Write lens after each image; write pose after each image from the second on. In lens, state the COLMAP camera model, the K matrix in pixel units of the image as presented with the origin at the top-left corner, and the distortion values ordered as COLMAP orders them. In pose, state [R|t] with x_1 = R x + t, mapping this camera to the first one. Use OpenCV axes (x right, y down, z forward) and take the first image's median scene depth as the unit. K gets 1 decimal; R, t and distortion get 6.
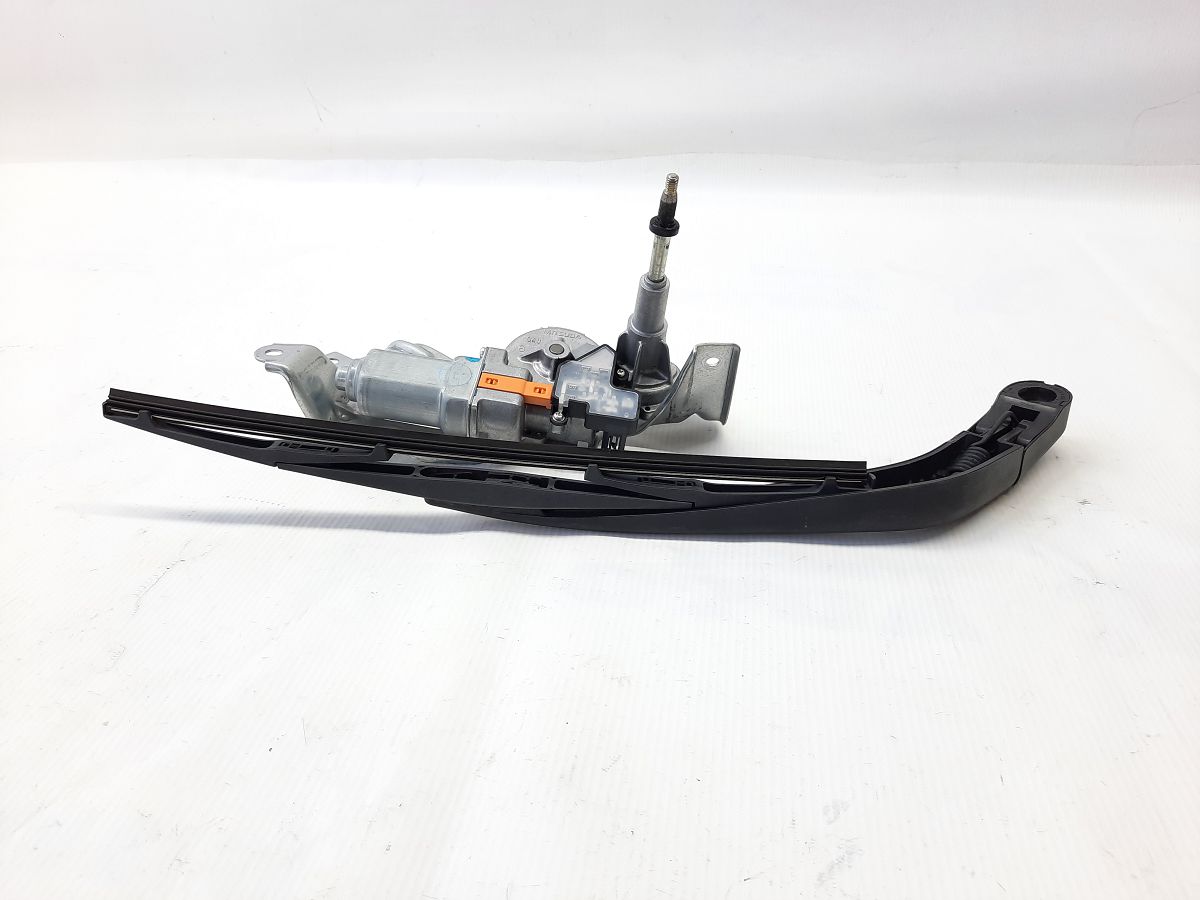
lens RADIAL K [[871.4, 0, 598.3], [0, 871.4, 452.7], [0, 0, 1]] dist [0.024047, -0.014095]
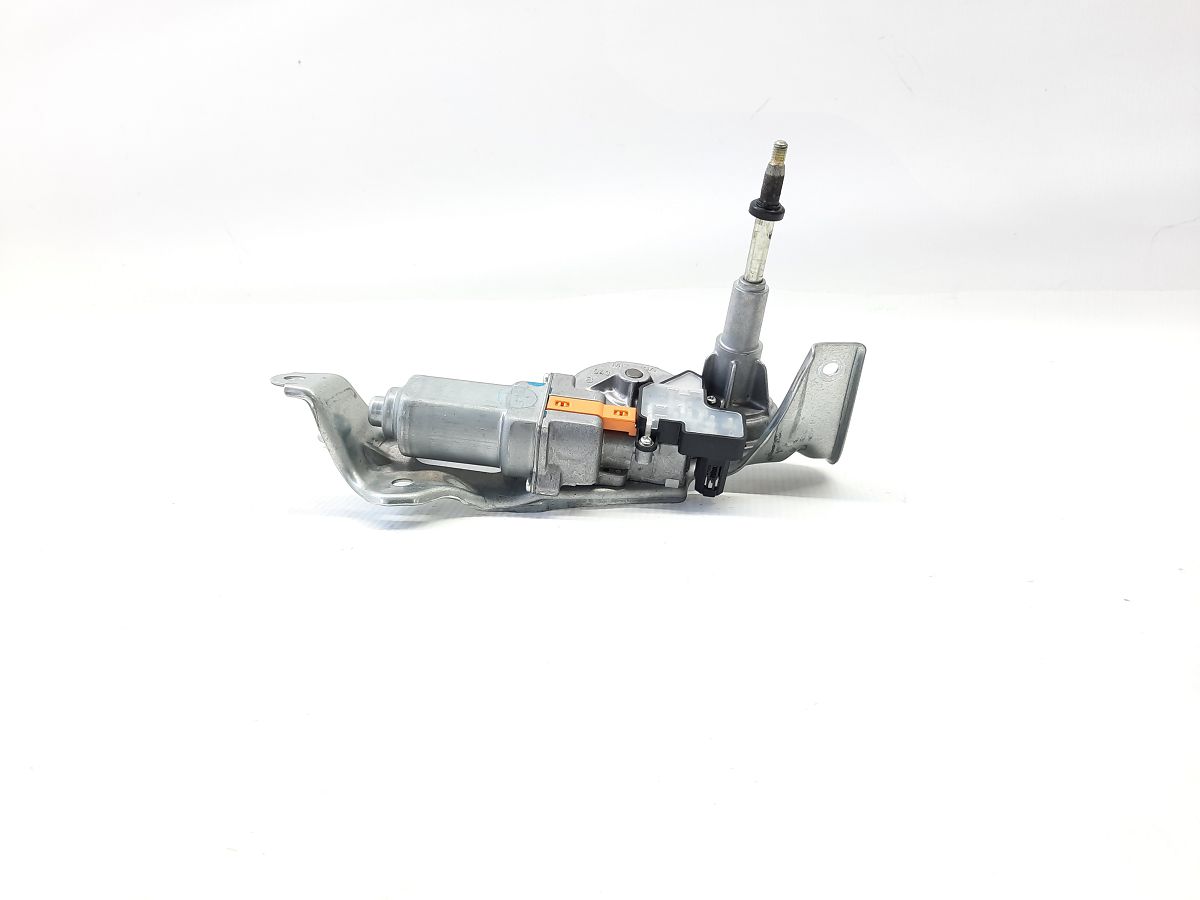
lens RADIAL K [[871.4, 0, 599.7], [0, 871.4, 454.3], [0, 0, 1]] dist [0.024047, -0.014095]
pose [[0.998888, -0.028483, 0.037567, -0.120061], [0.036397, 0.972389, -0.230508, 0.155604], [-0.029964, 0.231619, 0.972345, 0.214431]]
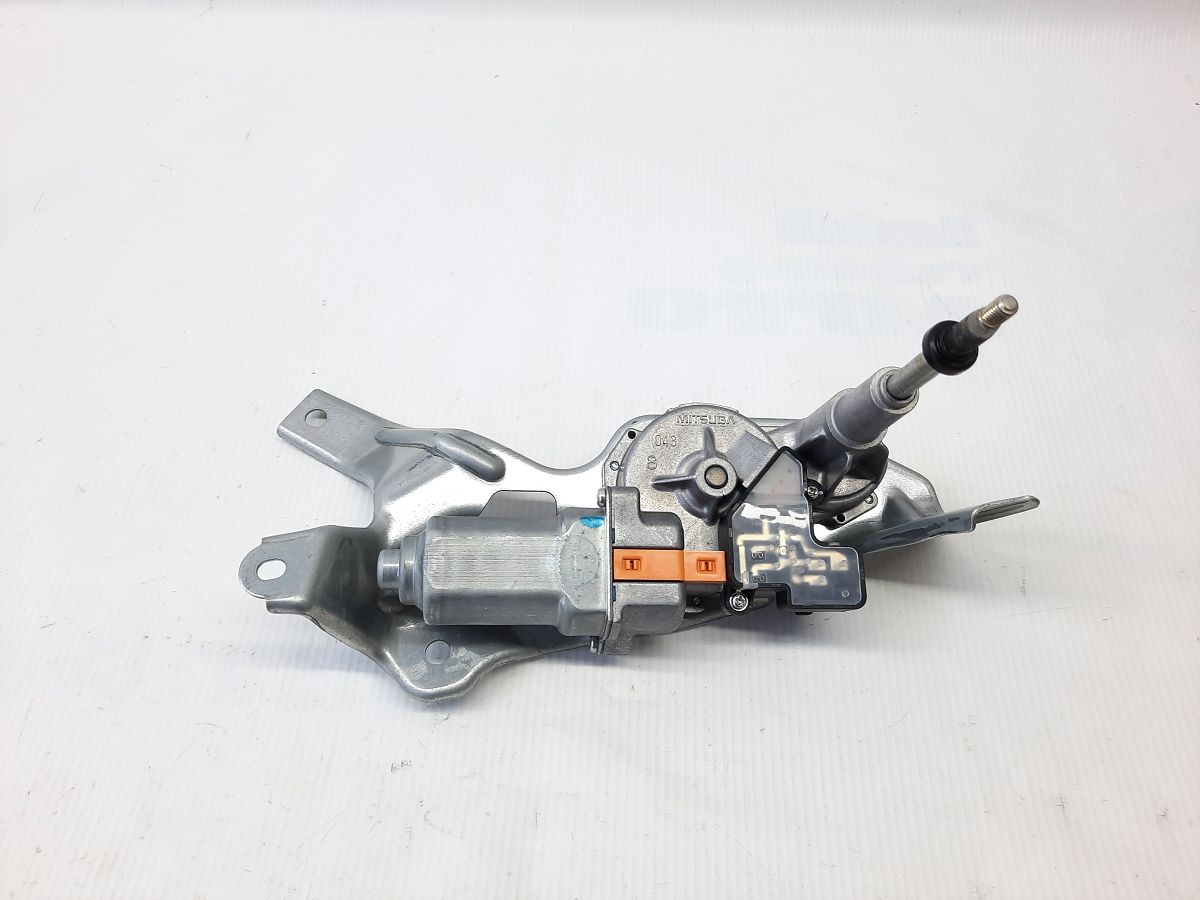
lens RADIAL K [[871.4, 0, 590.8], [0, 871.4, 452.4], [0, 0, 1]] dist [0.024047, -0.014095]
pose [[0.990579, -0.122977, 0.060240, -0.181527], [0.084904, 0.896699, 0.434421, -0.435284], [-0.107441, -0.425214, 0.898693, 0.471682]]
